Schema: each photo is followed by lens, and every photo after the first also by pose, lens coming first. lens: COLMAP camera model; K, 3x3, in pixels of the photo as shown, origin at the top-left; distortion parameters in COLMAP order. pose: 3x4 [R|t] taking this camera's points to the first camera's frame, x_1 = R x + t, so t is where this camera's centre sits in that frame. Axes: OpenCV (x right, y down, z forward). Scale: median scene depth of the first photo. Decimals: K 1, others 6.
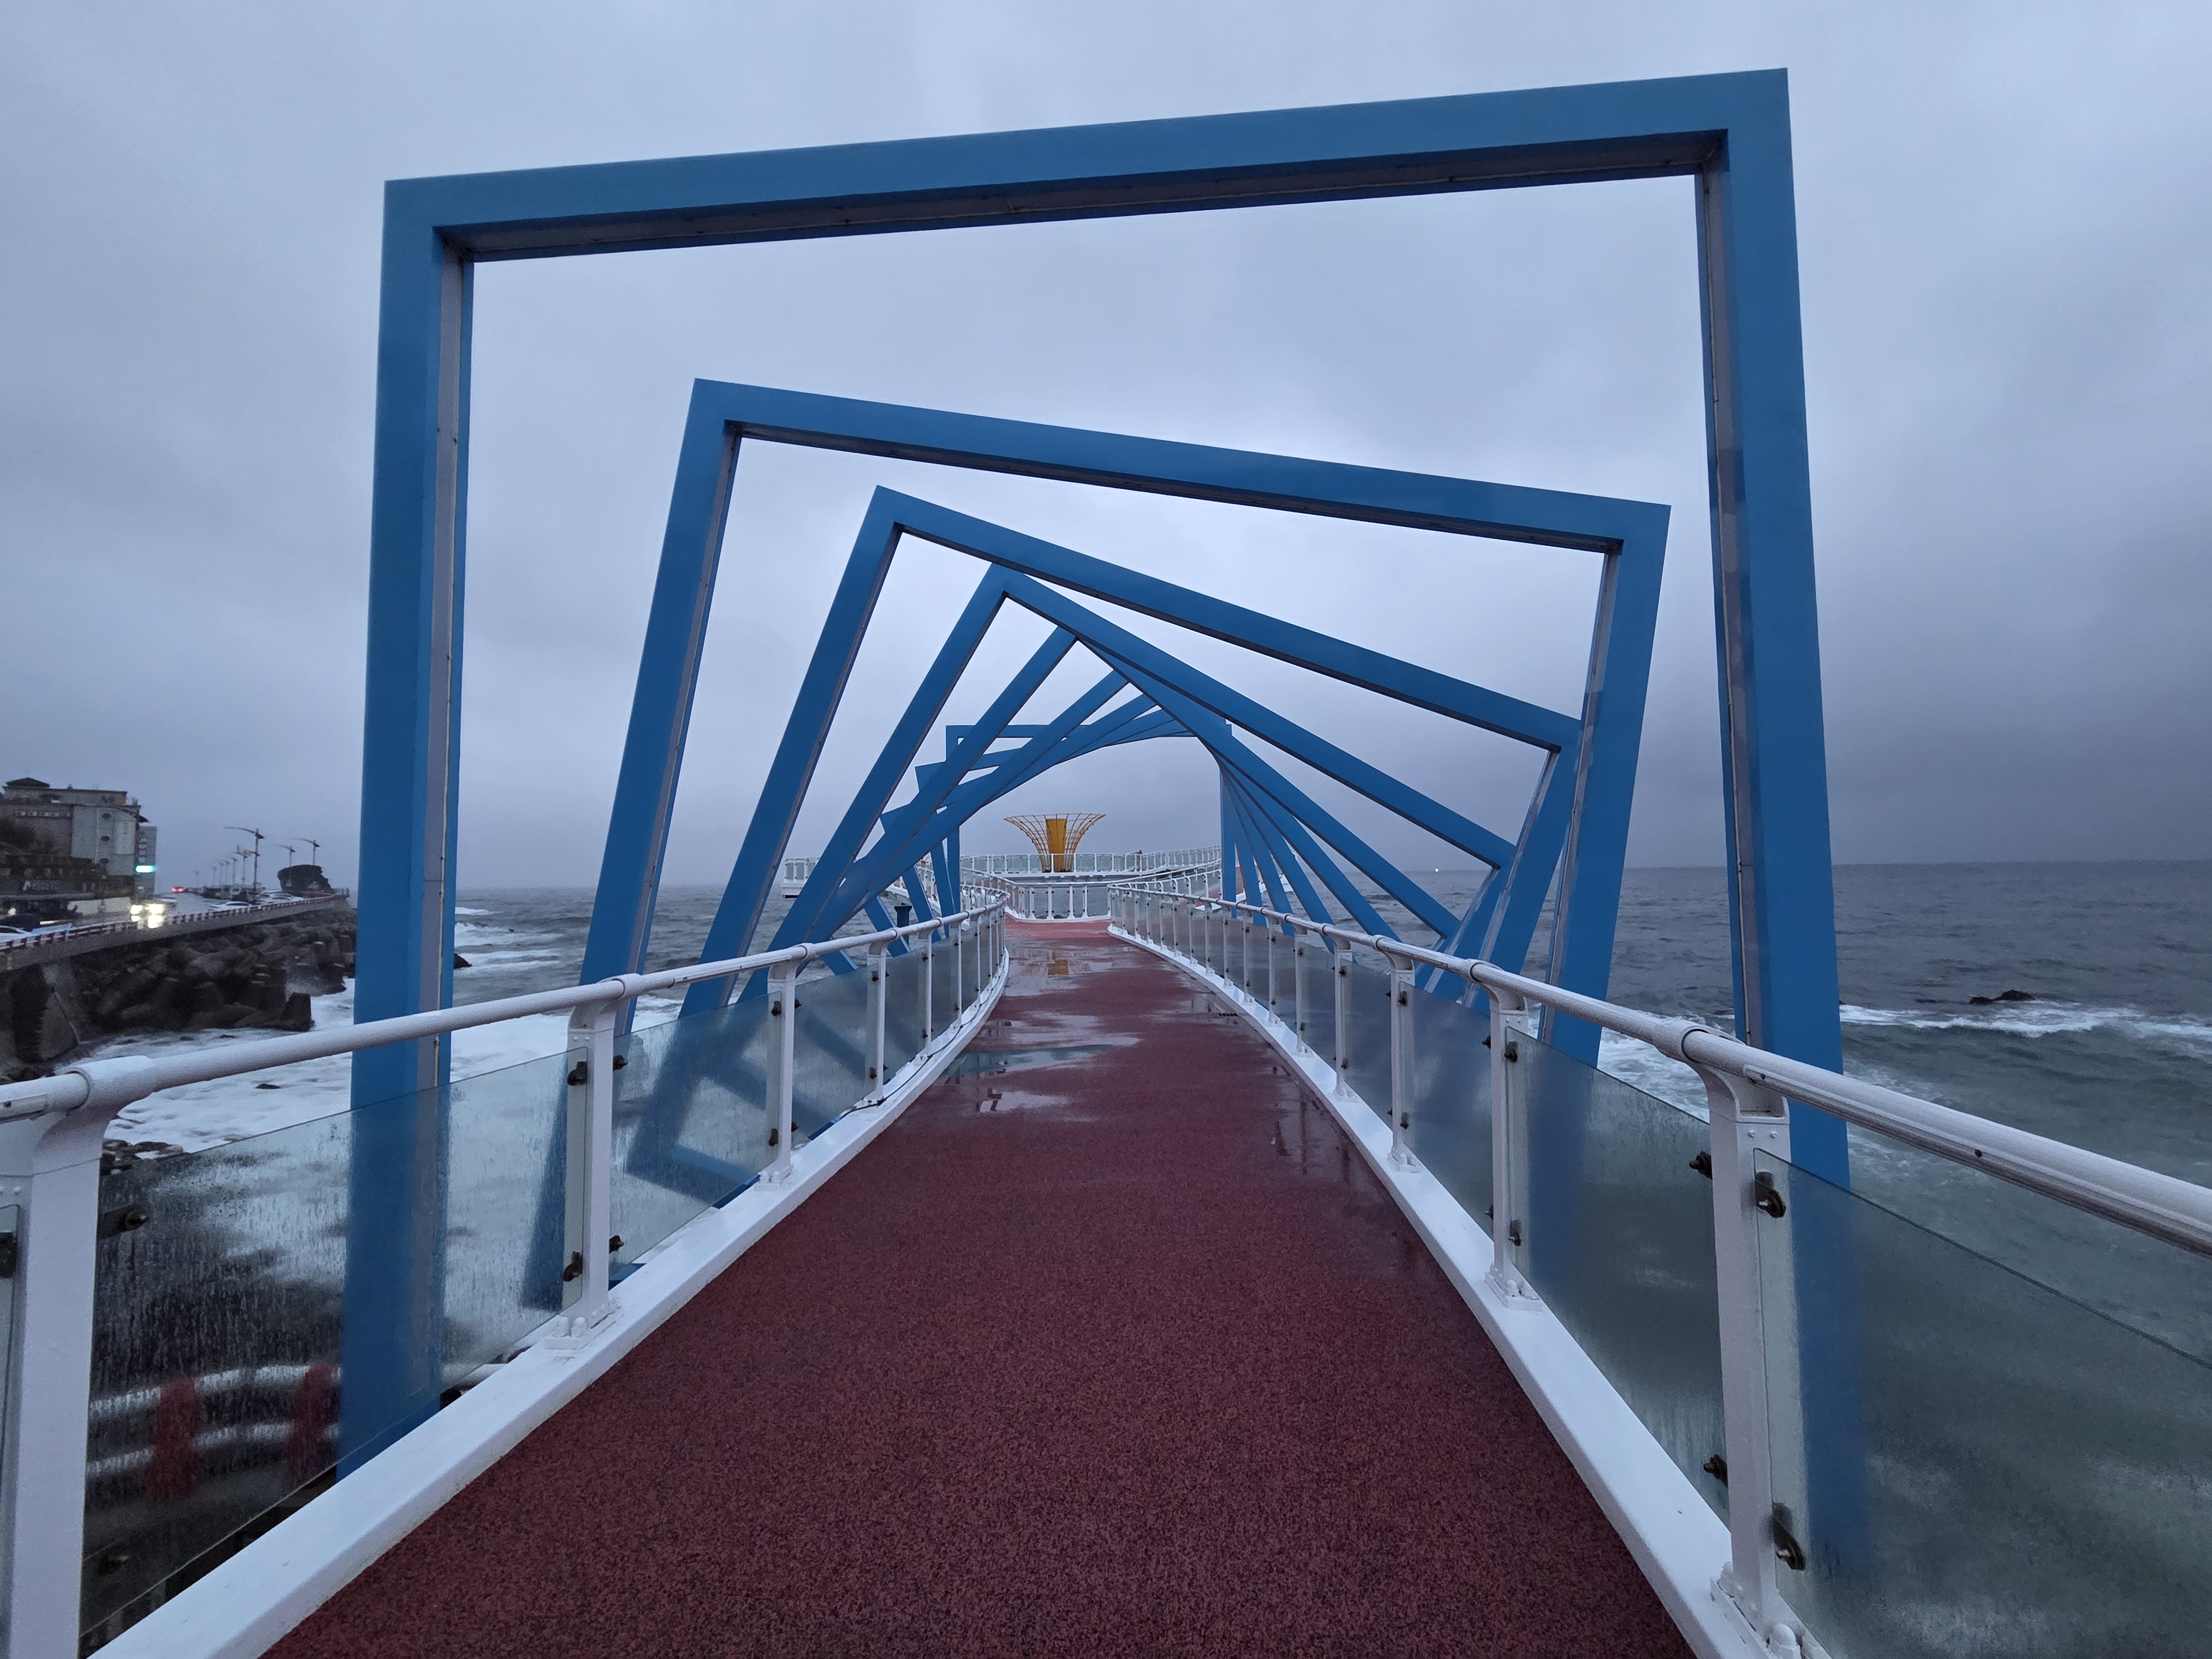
lens RADIAL K [[889.9, 0, 1106.0], [0, 889.9, 829.5], [0, 0, 1]] dist [0.001807, -0.000102]
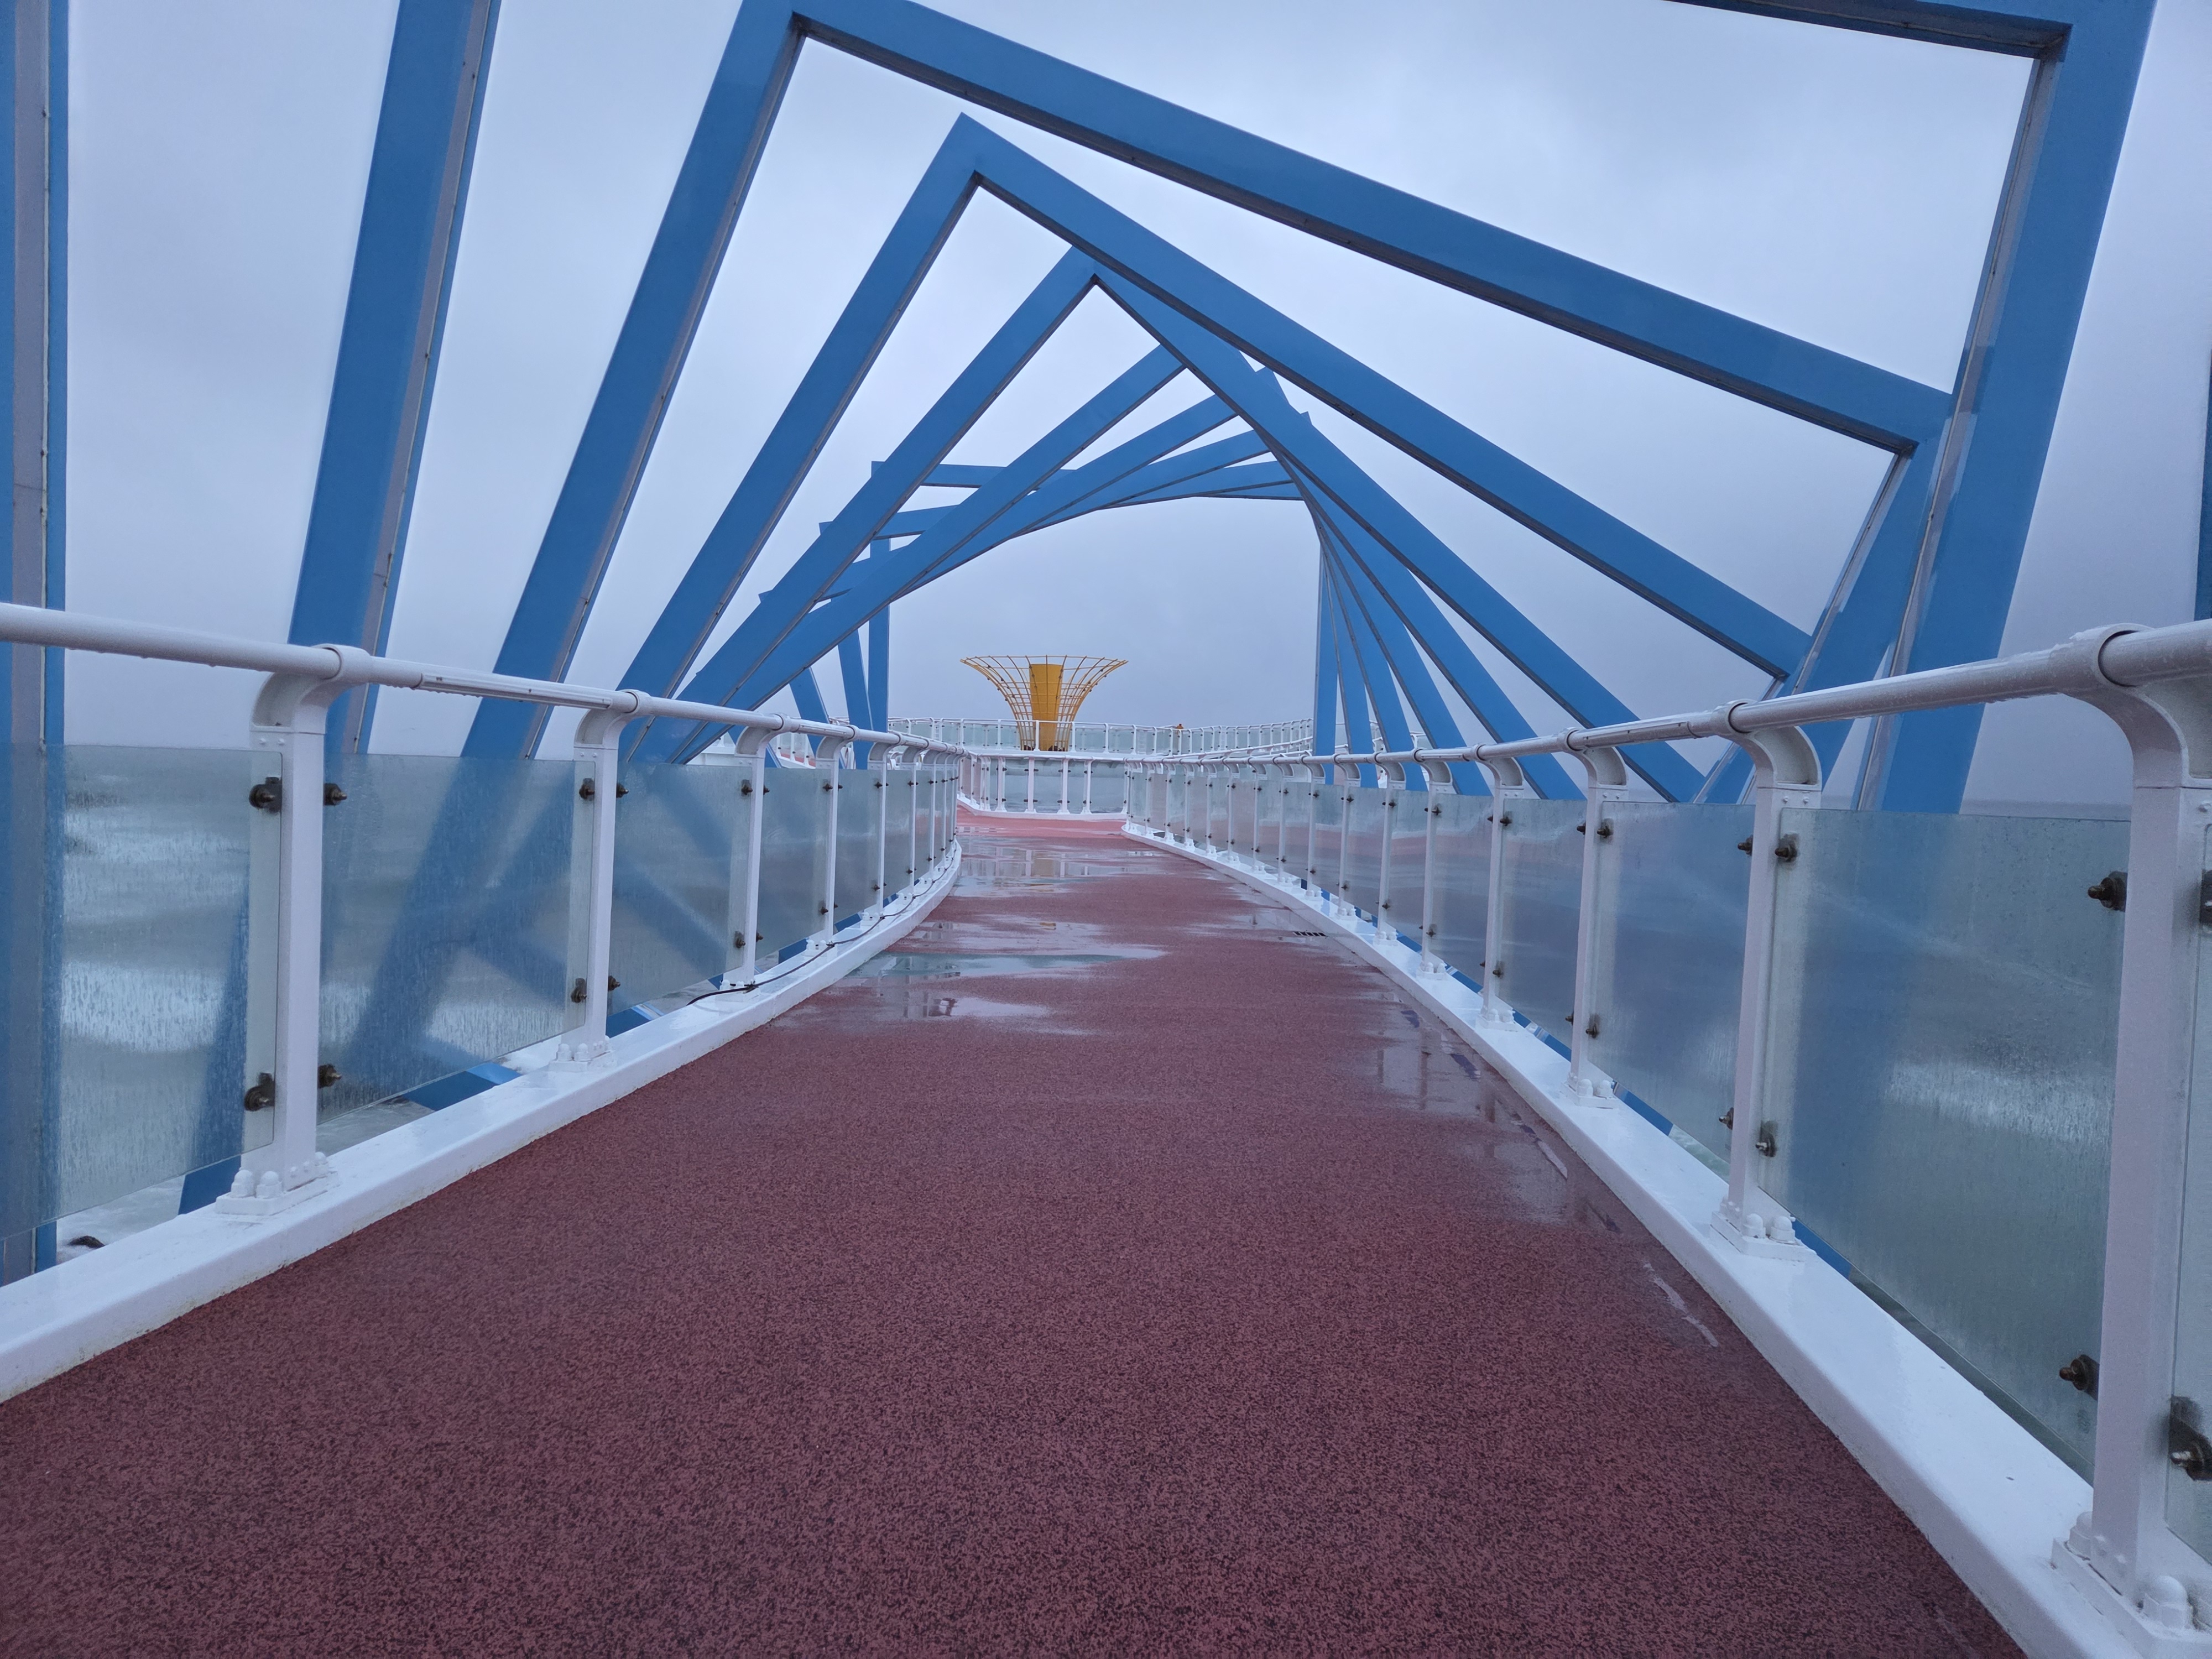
lens RADIAL K [[1441.8, 0, 1071.1], [0, 1441.8, 826.2], [0, 0, 1]] dist [0.064075, -0.046484]
pose [[0.998345, 0.046497, -0.033832, 0.005055], [-0.043278, 0.994969, 0.090349, 0.166550], [0.037863, -0.088735, 0.995335, -0.000532]]
